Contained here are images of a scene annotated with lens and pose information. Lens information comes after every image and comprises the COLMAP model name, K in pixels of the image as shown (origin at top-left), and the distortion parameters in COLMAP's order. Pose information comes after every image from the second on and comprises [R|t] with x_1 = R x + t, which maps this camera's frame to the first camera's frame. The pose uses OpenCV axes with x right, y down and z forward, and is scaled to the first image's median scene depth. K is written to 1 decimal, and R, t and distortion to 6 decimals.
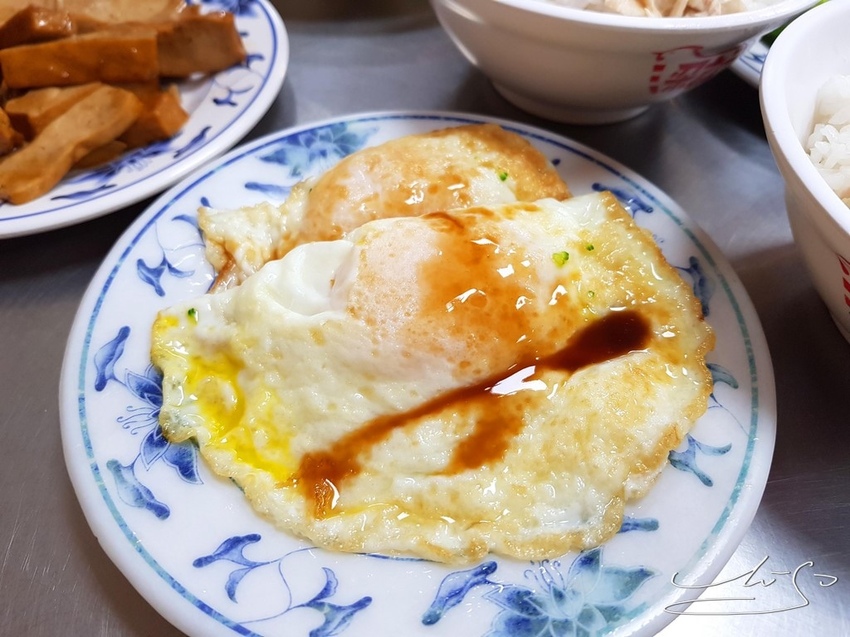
lens RADIAL K [[712.8, 0, 425.0], [0, 712.8, 318.5], [0, 0, 1]] dist [0.050139, -0.177884]
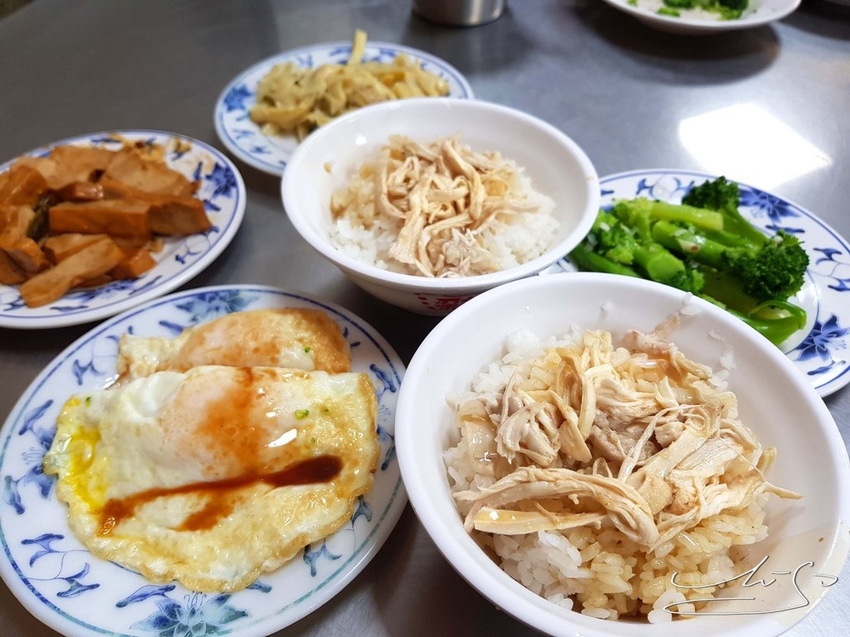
lens RADIAL K [[712.8, 0, 425.0], [0, 712.8, 318.5], [0, 0, 1]] dist [0.050139, -0.177884]
pose [[0.964579, 0.186447, -0.186616, 0.731070], [-0.202848, 0.976495, -0.072867, -0.238136], [0.168644, 0.108141, 0.979727, -0.542279]]
